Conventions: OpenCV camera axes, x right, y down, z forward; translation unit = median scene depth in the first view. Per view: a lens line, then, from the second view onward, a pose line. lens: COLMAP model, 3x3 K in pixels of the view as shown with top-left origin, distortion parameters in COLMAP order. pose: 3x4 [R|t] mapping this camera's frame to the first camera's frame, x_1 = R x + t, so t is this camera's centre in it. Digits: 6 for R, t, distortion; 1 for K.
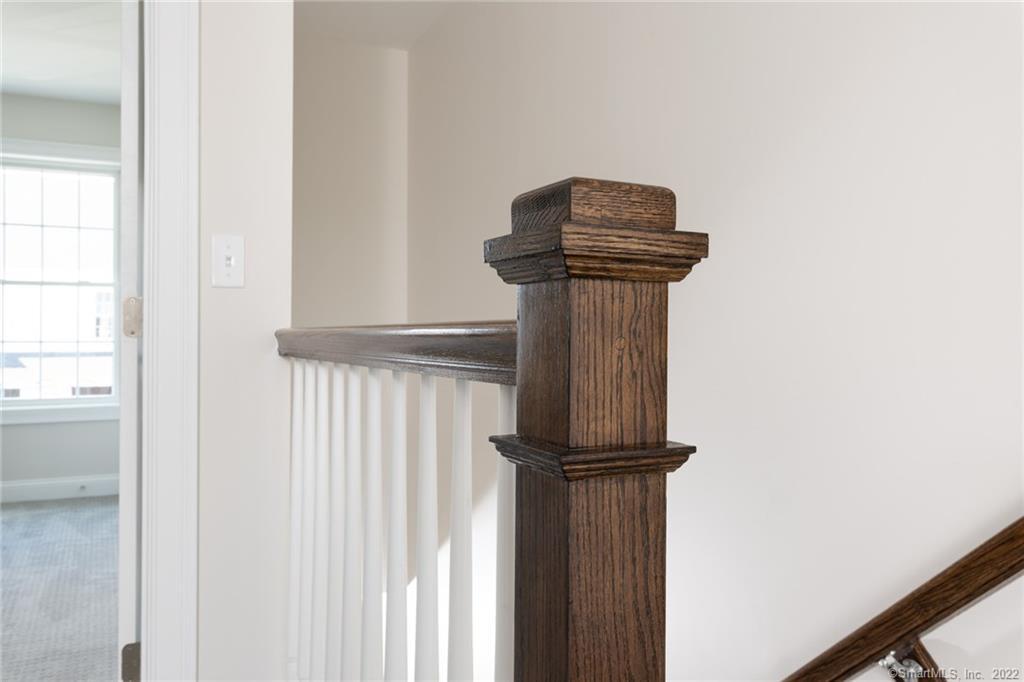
lens RADIAL K [[773.1, 0, 511.6], [0, 773.1, 335.8], [0, 0, 1]] dist [0.011539, 0.000955]
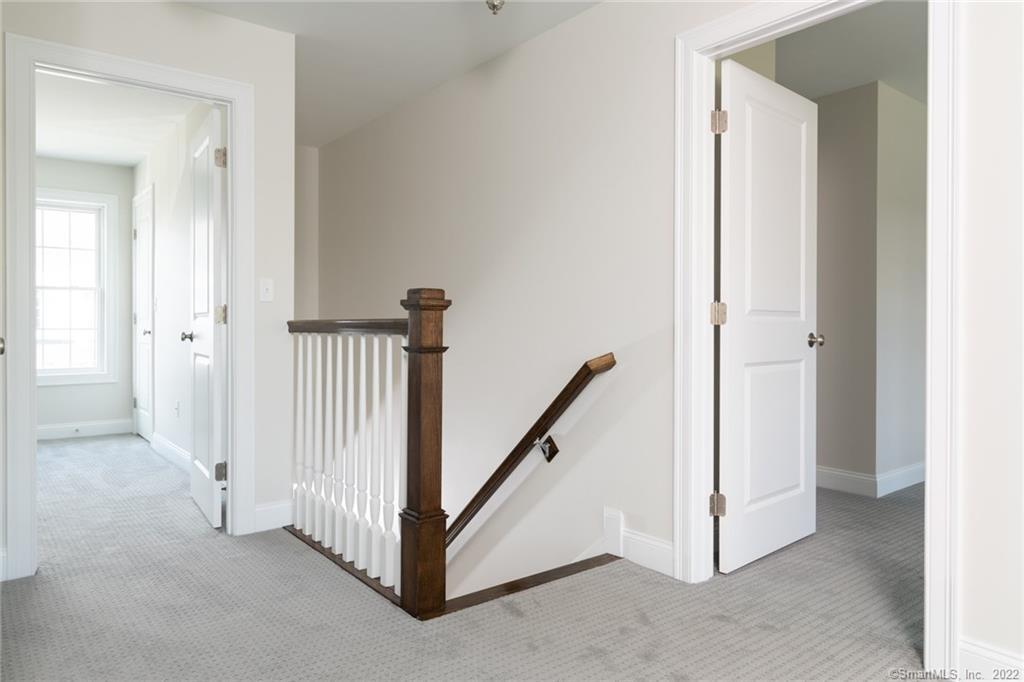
lens RADIAL K [[665.5, 0, 507.0], [0, 665.5, 318.7], [0, 0, 1]] dist [0.007687, 0.000731]
pose [[0.978199, -0.001981, 0.207661, -0.236421], [0.003587, 0.999966, -0.007361, 0.007340], [-0.207640, 0.007946, 0.978173, -2.850299]]
